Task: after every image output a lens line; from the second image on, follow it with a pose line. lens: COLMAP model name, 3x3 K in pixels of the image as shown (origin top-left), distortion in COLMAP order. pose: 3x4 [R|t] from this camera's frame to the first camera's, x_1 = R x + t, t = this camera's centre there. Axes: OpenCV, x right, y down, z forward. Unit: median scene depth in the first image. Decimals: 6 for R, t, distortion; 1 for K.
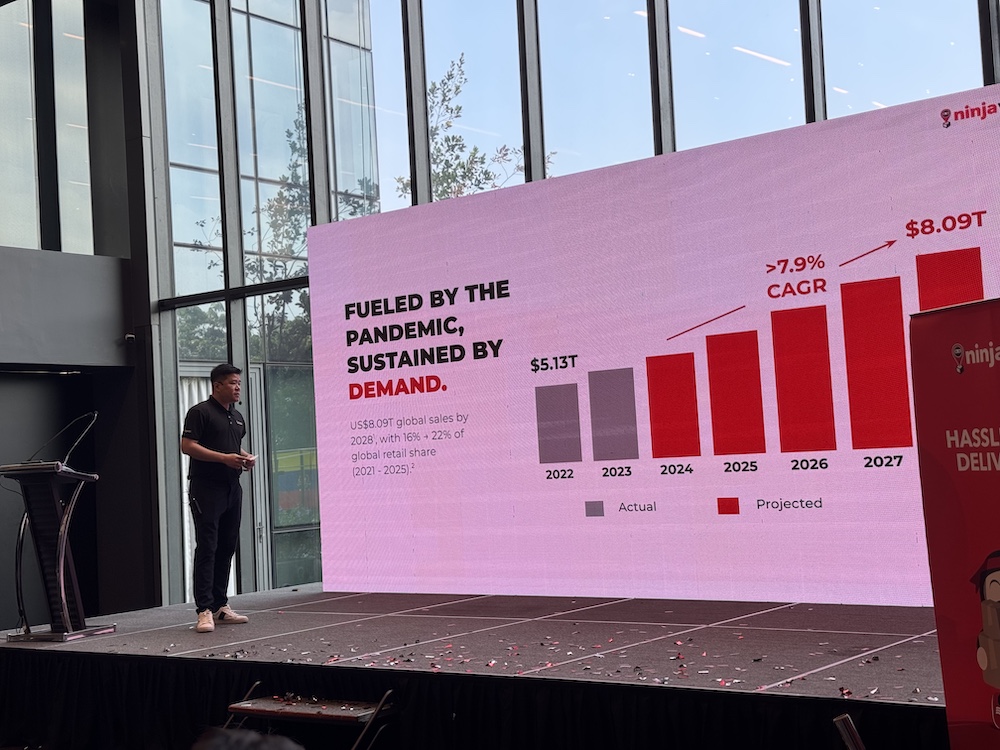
lens RADIAL K [[1374.1, 0, 500.0], [0, 1374.1, 375.0], [0, 0, 1]] dist [0.126685, -0.106542]
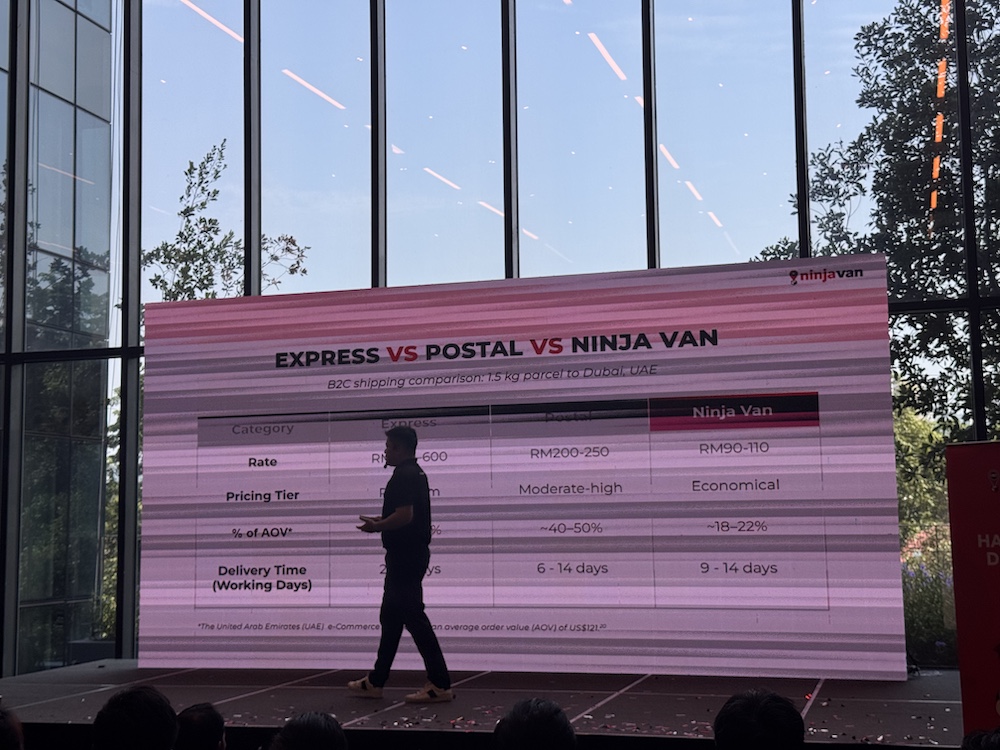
lens RADIAL K [[1375.5, 0, 500.0], [0, 1375.5, 375.0], [0, 0, 1]] dist [0.429351, -1.441620]
pose [[0.935576, 0.079949, 0.343955, -0.265058], [-0.058309, 0.995639, -0.072824, 0.006306], [-0.348277, 0.048077, 0.936158, -0.051368]]
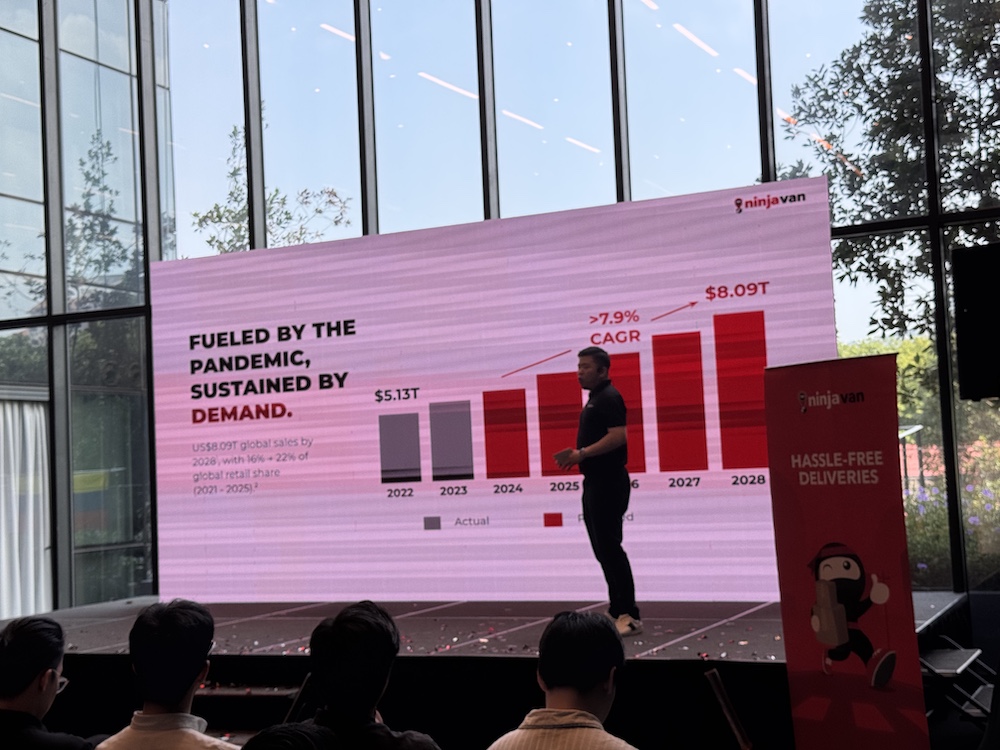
lens RADIAL K [[1374.1, 0, 500.0], [0, 1374.1, 375.0], [0, 0, 1]] dist [0.126685, -0.106542]
pose [[0.976038, 0.025612, 0.216087, -0.112938], [-0.021097, 0.999509, -0.023175, -0.000288], [-0.216575, 0.018061, 0.976099, -0.114339]]
